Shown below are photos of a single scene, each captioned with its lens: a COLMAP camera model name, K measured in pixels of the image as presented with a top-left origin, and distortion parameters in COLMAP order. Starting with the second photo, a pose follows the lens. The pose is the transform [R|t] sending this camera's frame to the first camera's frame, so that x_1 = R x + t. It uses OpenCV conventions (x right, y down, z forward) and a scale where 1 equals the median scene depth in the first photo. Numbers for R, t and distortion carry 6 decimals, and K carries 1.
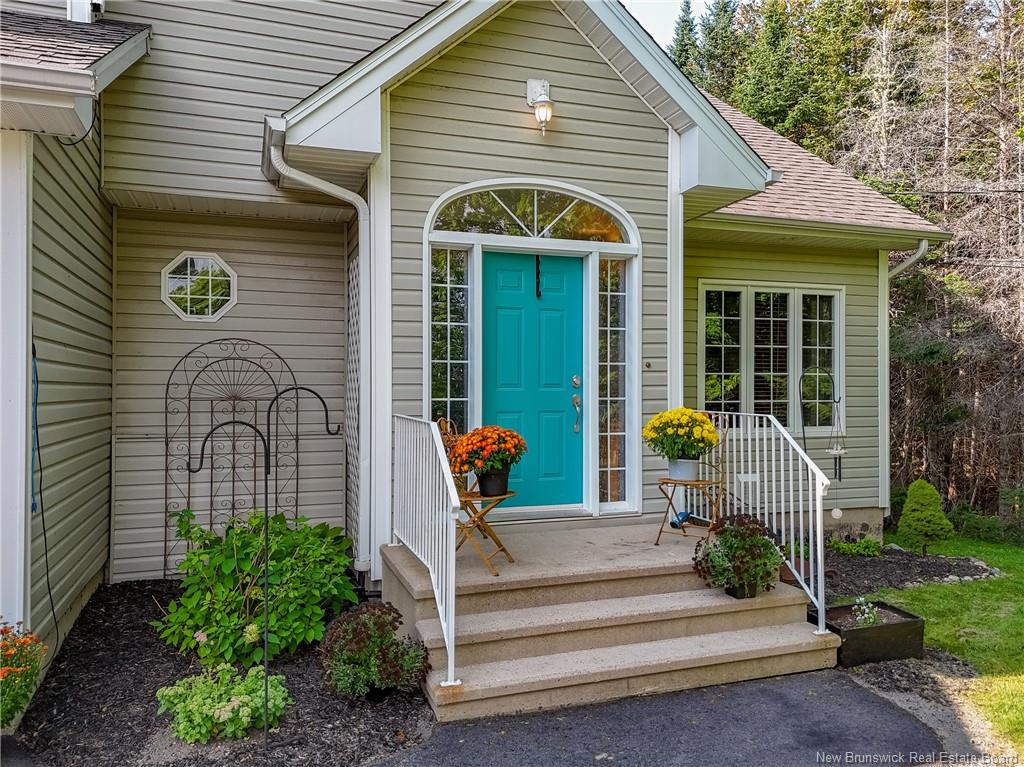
lens RADIAL K [[761.4, 0, 558.4], [0, 761.4, 379.9], [0, 0, 1]] dist [0.053810, -0.035241]
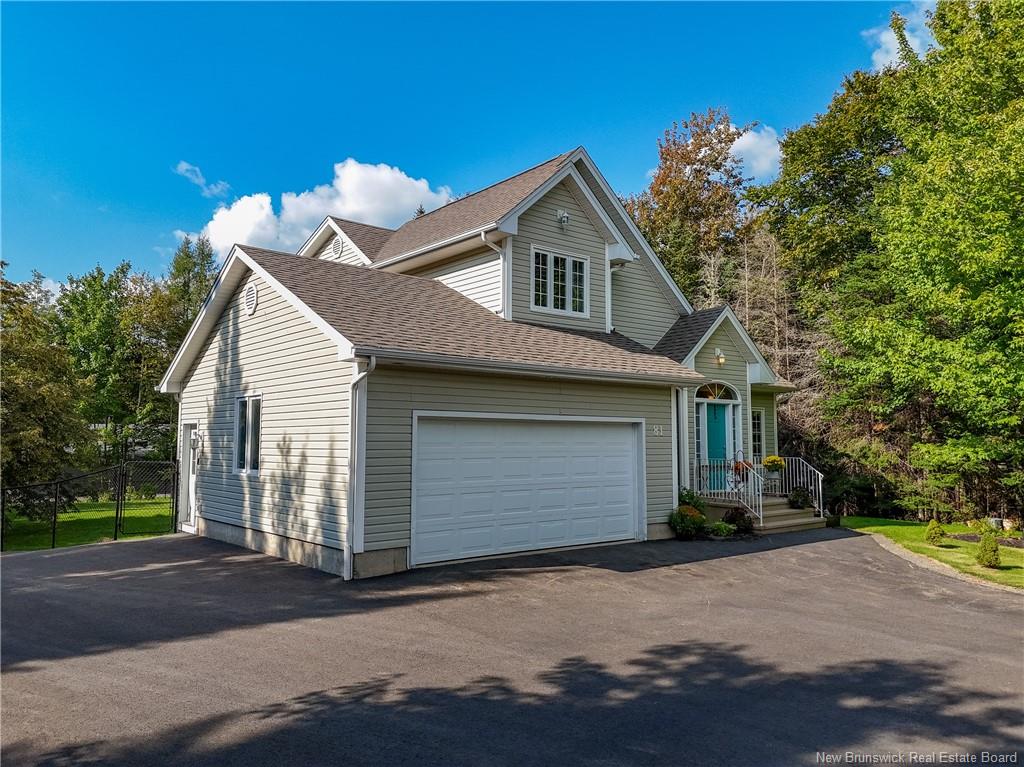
lens RADIAL K [[761.4, 0, 517.1], [0, 761.4, 376.3], [0, 0, 1]] dist [0.053810, -0.035241]
pose [[0.943922, 0.026555, 0.329098, -1.585959], [0.001313, 0.996450, -0.084171, -0.022286], [-0.330165, 0.079883, 0.940537, -1.408216]]
